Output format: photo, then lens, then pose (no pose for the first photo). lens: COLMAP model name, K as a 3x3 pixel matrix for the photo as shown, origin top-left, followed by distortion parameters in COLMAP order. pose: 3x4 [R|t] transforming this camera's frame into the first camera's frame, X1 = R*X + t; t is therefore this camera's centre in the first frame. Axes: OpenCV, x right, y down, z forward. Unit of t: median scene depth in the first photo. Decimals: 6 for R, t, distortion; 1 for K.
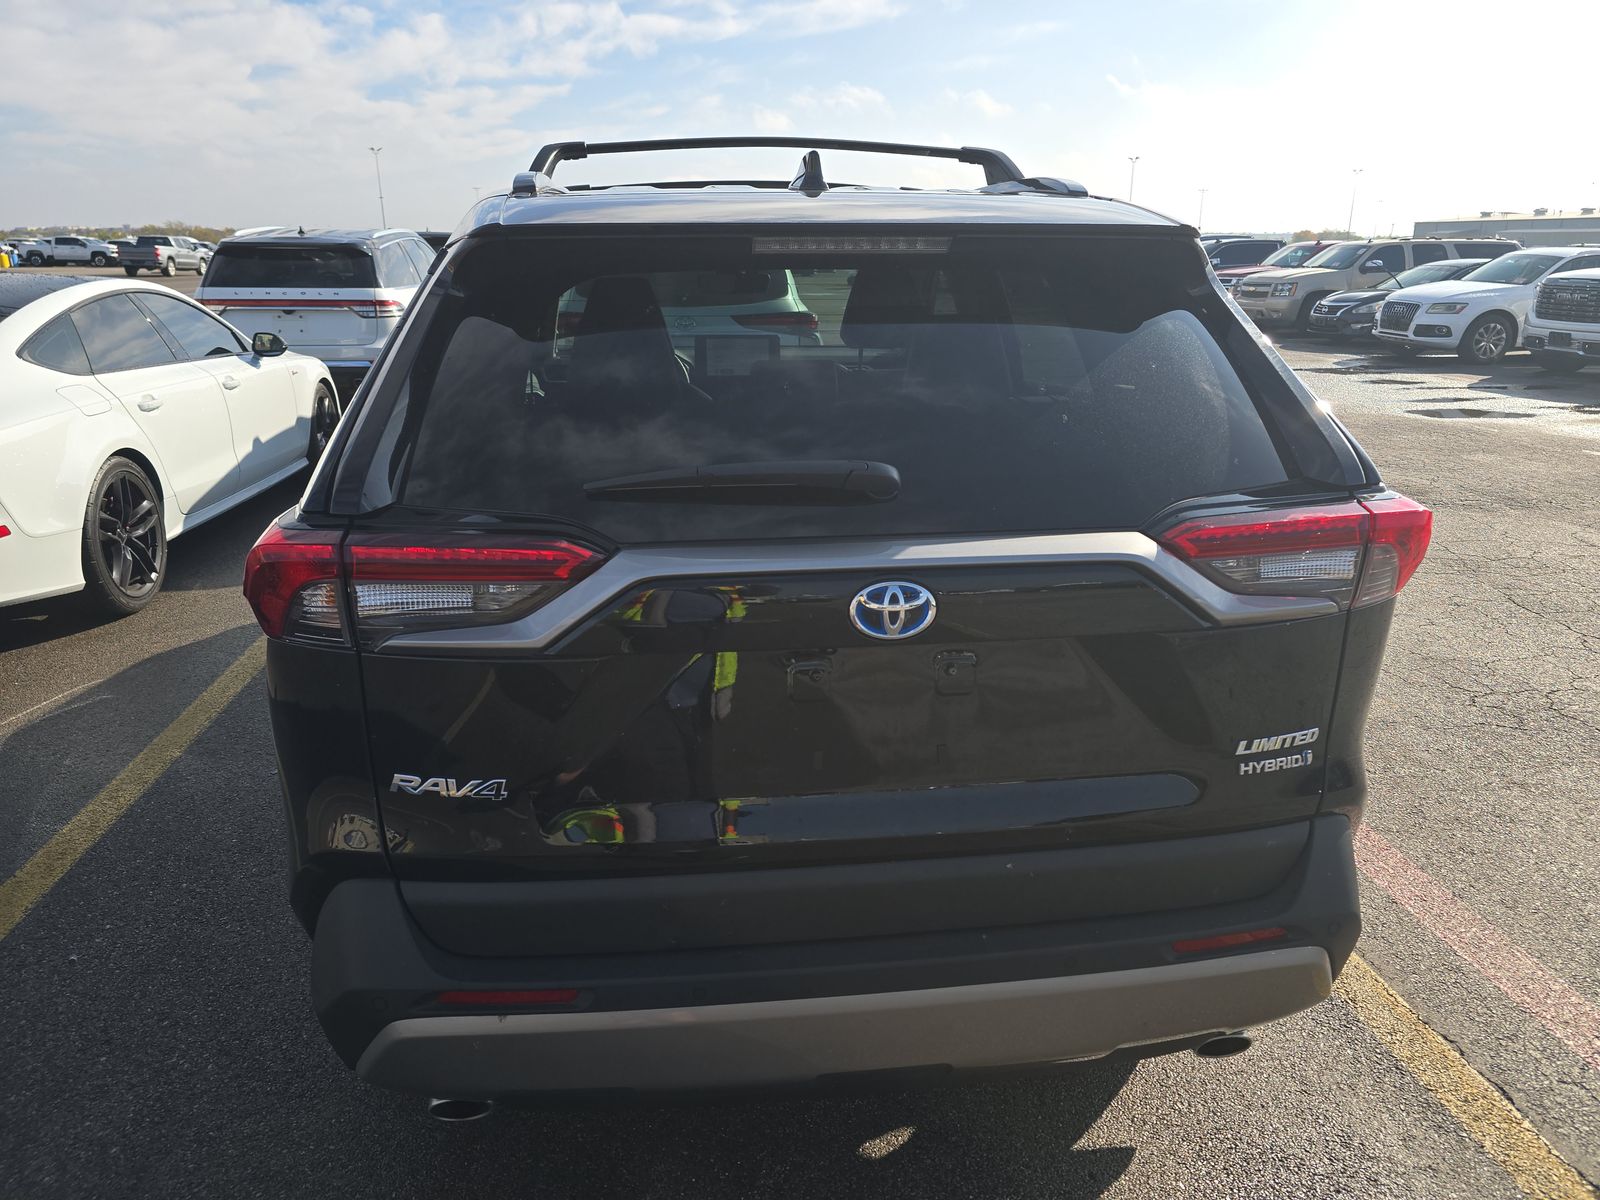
lens RADIAL K [[1055.8, 0, 796.1], [0, 1055.8, 603.3], [0, 0, 1]] dist [0.018280, -0.017995]
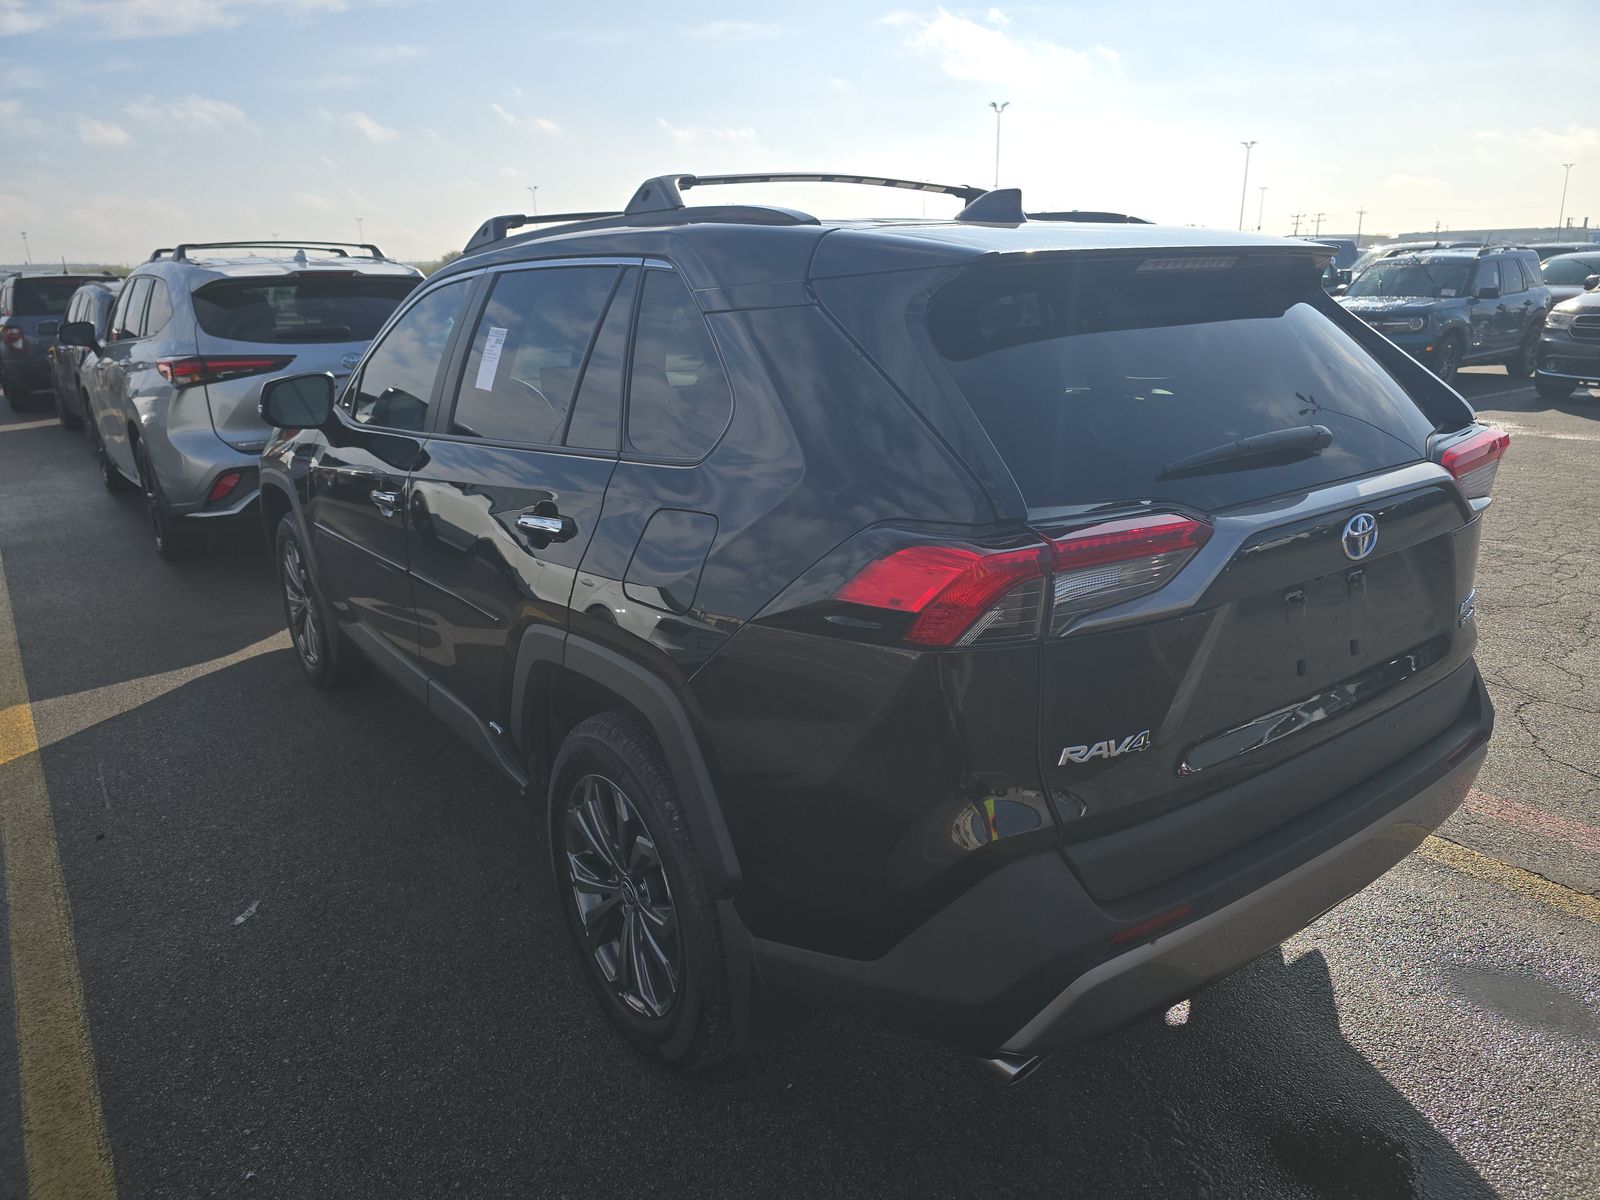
lens RADIAL K [[1055.8, 0, 801.4], [0, 1055.8, 595.4], [0, 0, 1]] dist [0.018280, -0.017995]
pose [[0.877671, -0.160152, 0.451714, -1.028826], [0.174217, 0.984650, 0.010602, -0.051072], [-0.446478, 0.069391, 0.892100, 0.127644]]
